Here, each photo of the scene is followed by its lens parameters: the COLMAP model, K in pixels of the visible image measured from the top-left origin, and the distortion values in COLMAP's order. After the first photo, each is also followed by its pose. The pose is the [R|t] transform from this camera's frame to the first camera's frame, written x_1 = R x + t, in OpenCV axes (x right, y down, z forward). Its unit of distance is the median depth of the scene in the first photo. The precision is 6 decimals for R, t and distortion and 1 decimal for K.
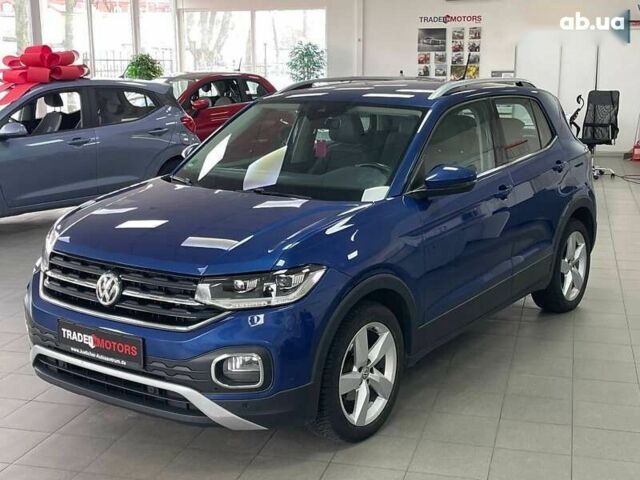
lens RADIAL K [[896.1, 0, 323.3], [0, 896.1, 237.3], [0, 0, 1]] dist [0.055081, 0.000000]
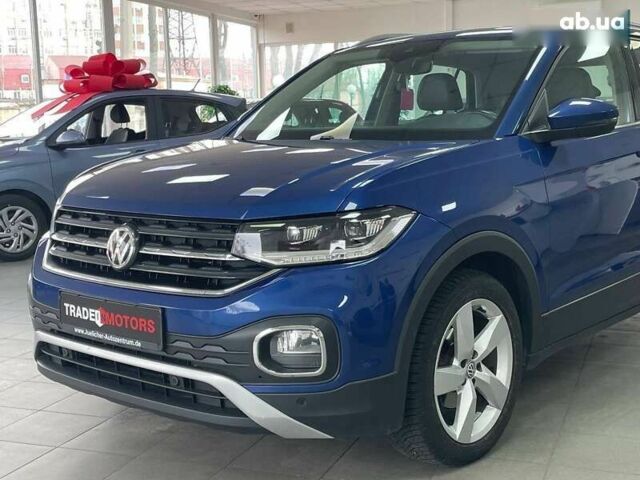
lens RADIAL K [[896.1, 0, 319.9], [0, 896.1, 239.9], [0, 0, 1]] dist [0.055081, 0.000000]
pose [[0.994869, -0.004708, -0.101064, -0.000041], [-0.002362, 0.997564, -0.069716, 0.098713], [0.101146, 0.069597, 0.992434, 0.263842]]
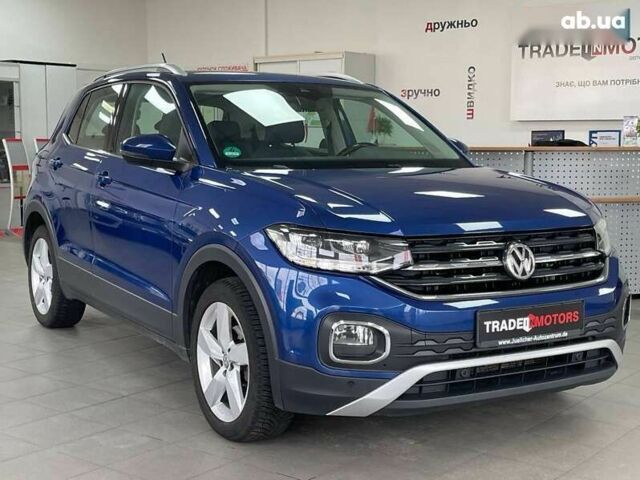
lens RADIAL K [[958.0, 0, 323.1], [0, 958.0, 242.5], [0, 0, 1]] dist [0.076031, 0.000000]
pose [[0.398347, -0.093067, 0.912501, -1.104088], [0.173629, 0.984503, 0.024613, -0.014528], [-0.900651, 0.148632, 0.408334, 0.758377]]
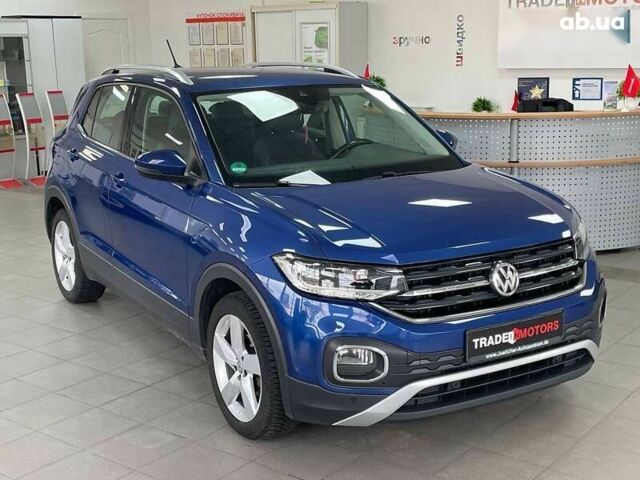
lens RADIAL K [[910.0, 0, 313.9], [0, 910.0, 238.2], [0, 0, 1]] dist [0.063699, 0.000000]
pose [[0.401707, -0.194692, 0.894833, -1.120917], [0.196884, 0.972651, 0.123238, -0.135837], [-0.894354, 0.126673, 0.429052, 0.731075]]
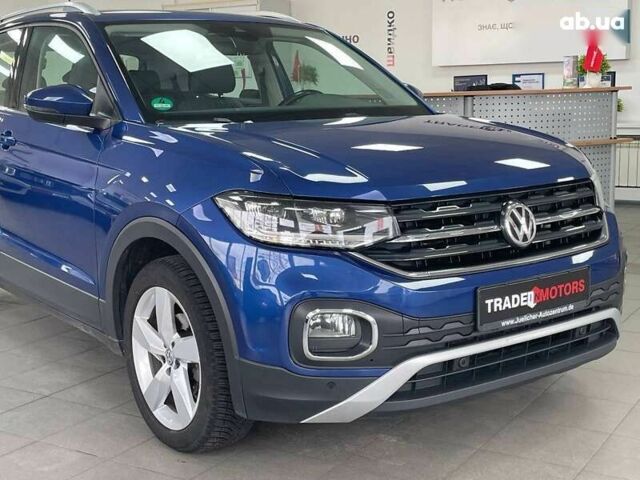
lens RADIAL K [[910.0, 0, 318.2], [0, 910.0, 243.7], [0, 0, 1]] dist [0.063699, 0.000000]
pose [[0.304284, -0.160605, 0.938945, -0.940451], [0.206040, 0.973448, 0.099735, -0.032355], [-0.930032, 0.163113, 0.329295, 0.873112]]
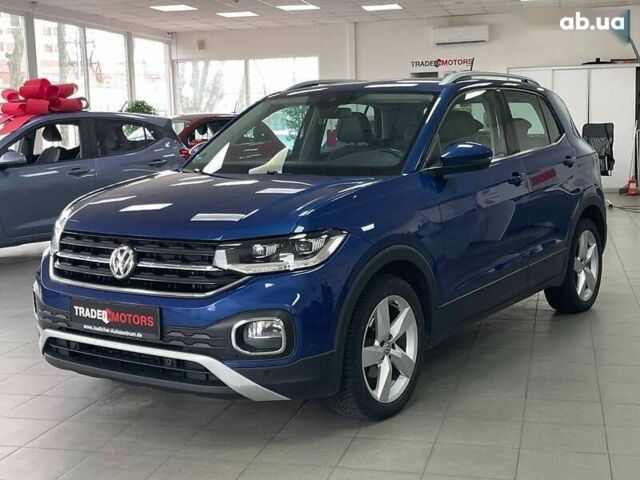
lens RADIAL K [[896.1, 0, 322.8], [0, 896.1, 241.1], [0, 0, 1]] dist [0.055081, 0.000000]
pose [[0.999729, -0.020448, 0.011158, -0.031334], [0.021190, 0.997247, -0.071063, 0.104156], [-0.009675, 0.071280, 0.997409, 0.025286]]
